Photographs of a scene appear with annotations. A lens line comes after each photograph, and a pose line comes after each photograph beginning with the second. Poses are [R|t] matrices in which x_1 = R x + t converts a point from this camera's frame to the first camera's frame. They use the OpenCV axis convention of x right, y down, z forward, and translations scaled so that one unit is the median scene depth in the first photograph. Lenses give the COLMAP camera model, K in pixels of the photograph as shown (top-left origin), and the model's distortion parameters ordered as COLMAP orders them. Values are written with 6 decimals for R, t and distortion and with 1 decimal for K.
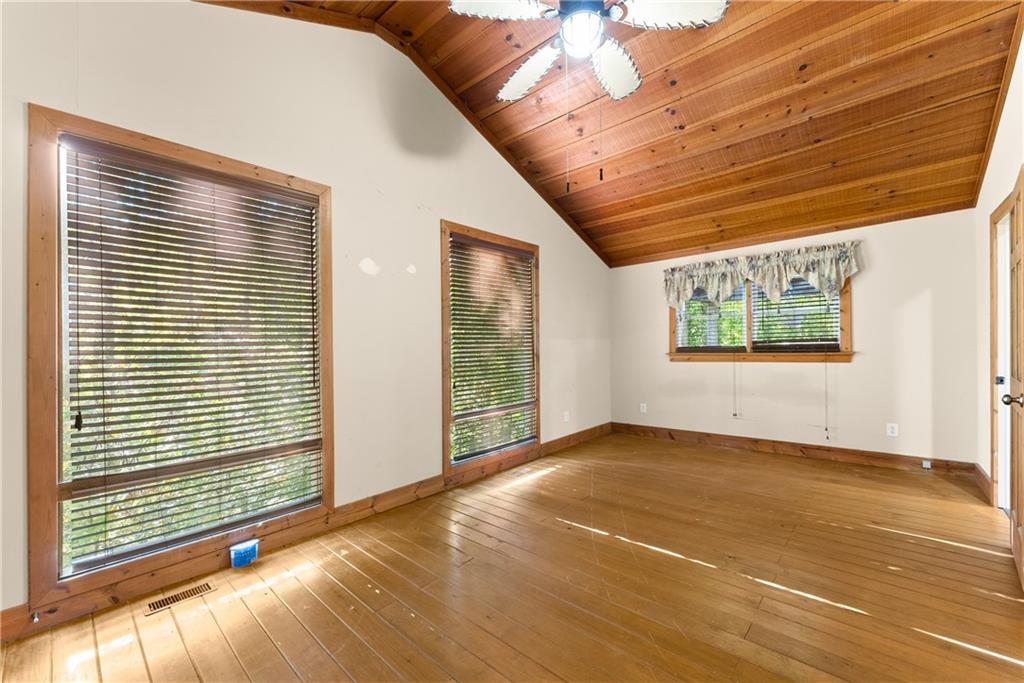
lens RADIAL K [[410.1, 0, 514.8], [0, 410.1, 339.3], [0, 0, 1]] dist [-0.002569, -0.000039]
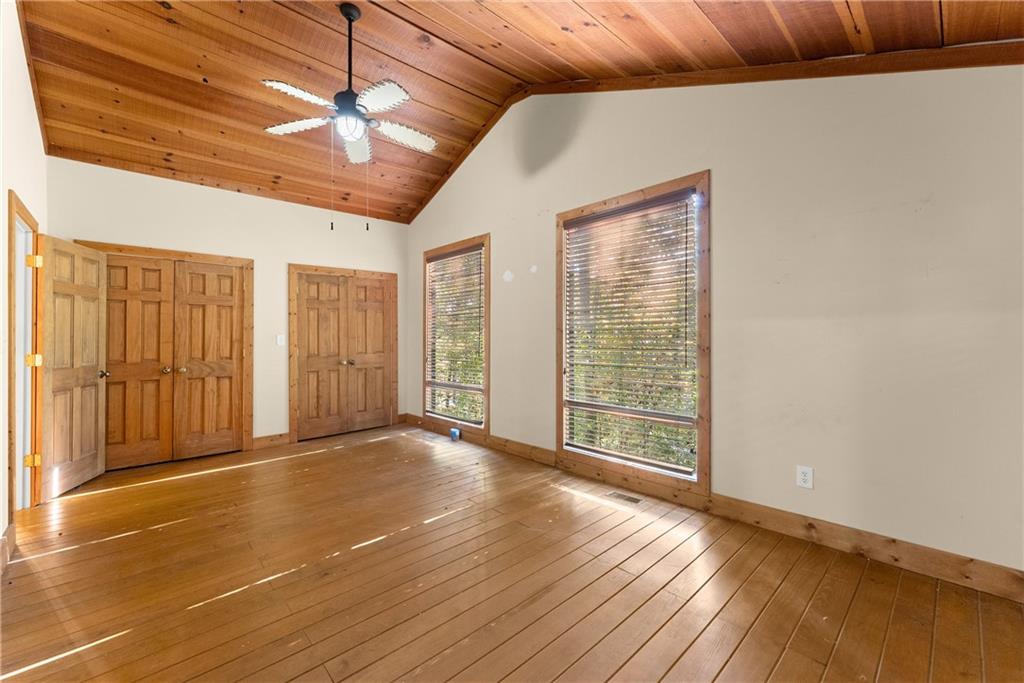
lens RADIAL K [[410.1, 0, 514.5], [0, 410.1, 338.7], [0, 0, 1]] dist [-0.002569, -0.000039]
pose [[-0.096874, 0.004682, -0.995286, 0.914341], [0.005101, 0.999978, 0.004208, 0.027789], [0.995284, -0.004669, -0.096896, 1.010589]]
